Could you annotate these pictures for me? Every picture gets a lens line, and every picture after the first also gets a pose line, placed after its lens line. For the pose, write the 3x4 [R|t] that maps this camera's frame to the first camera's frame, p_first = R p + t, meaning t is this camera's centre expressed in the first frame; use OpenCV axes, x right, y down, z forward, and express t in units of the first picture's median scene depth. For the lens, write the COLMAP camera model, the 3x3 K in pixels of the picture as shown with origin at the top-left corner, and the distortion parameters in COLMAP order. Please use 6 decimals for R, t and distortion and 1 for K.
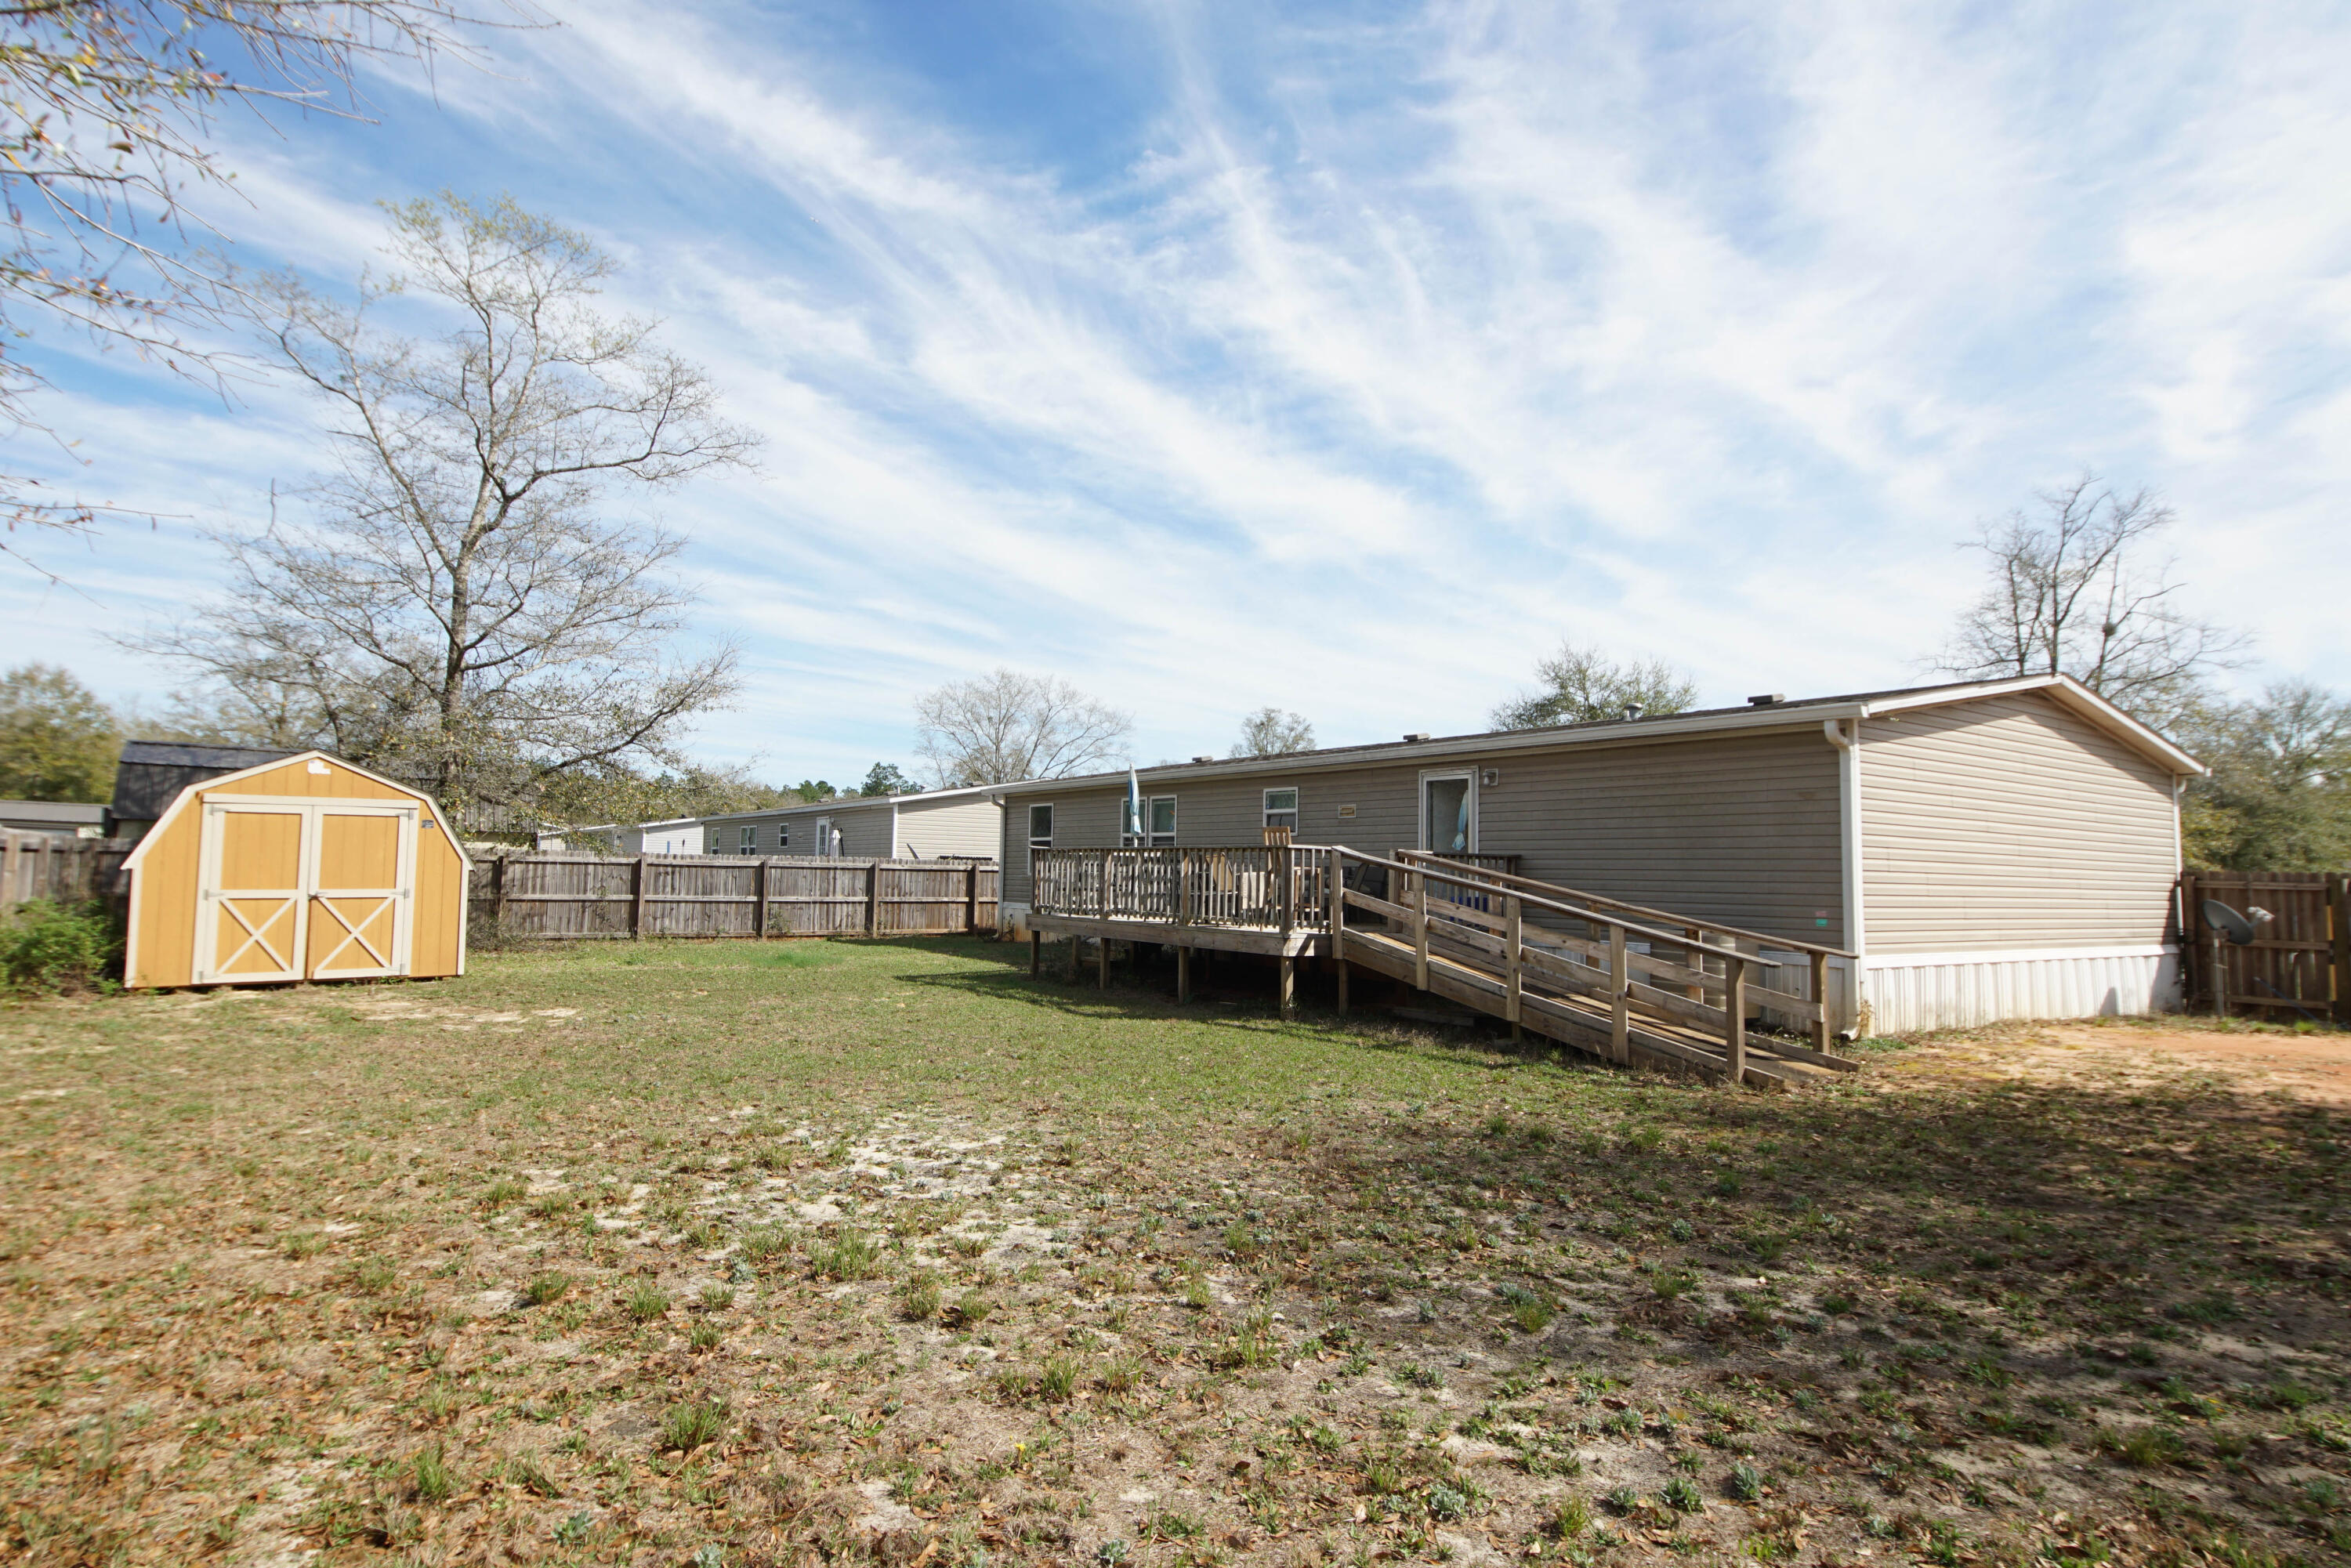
lens RADIAL K [[1262.8, 0, 1183.7], [0, 1262.8, 858.2], [0, 0, 1]] dist [0.033117, -0.029435]
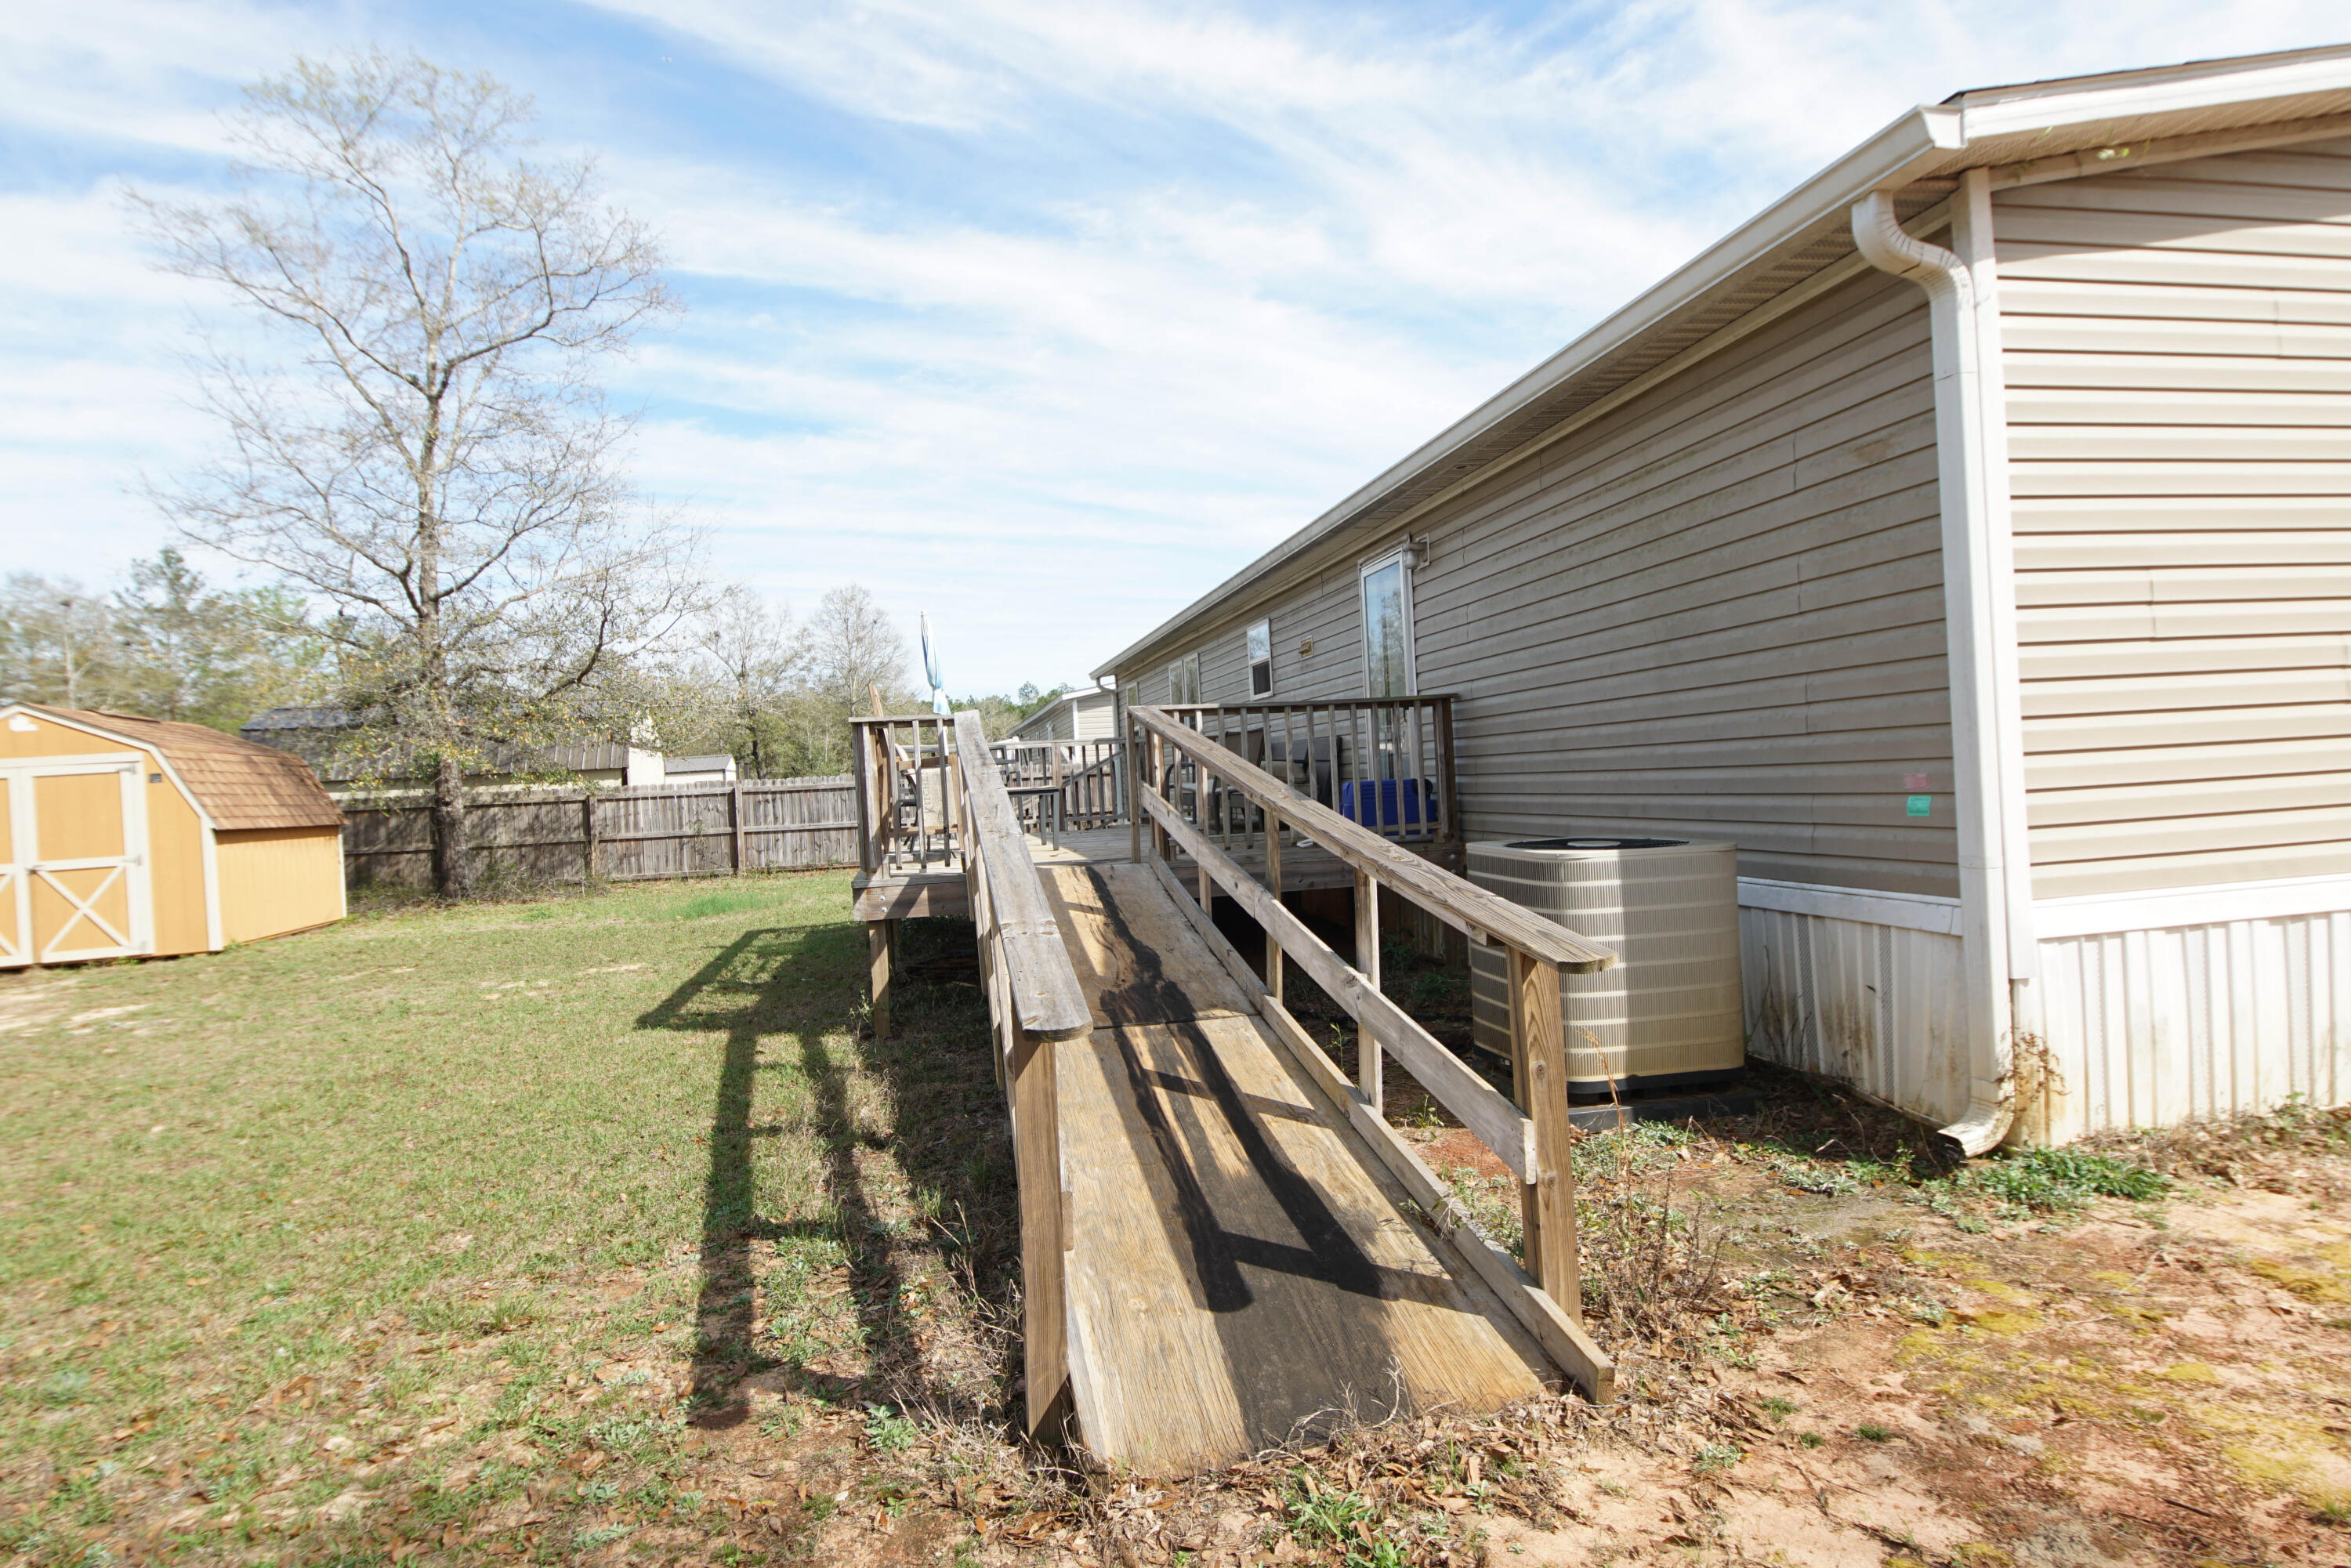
lens RADIAL K [[1262.8, 0, 1160.1], [0, 1262.8, 734.5], [0, 0, 1]] dist [0.033117, -0.029435]
pose [[0.908006, -0.081589, -0.410936, 0.179409], [0.076660, 0.996650, -0.028491, 0.009964], [0.411884, -0.005632, 0.911219, 0.236850]]
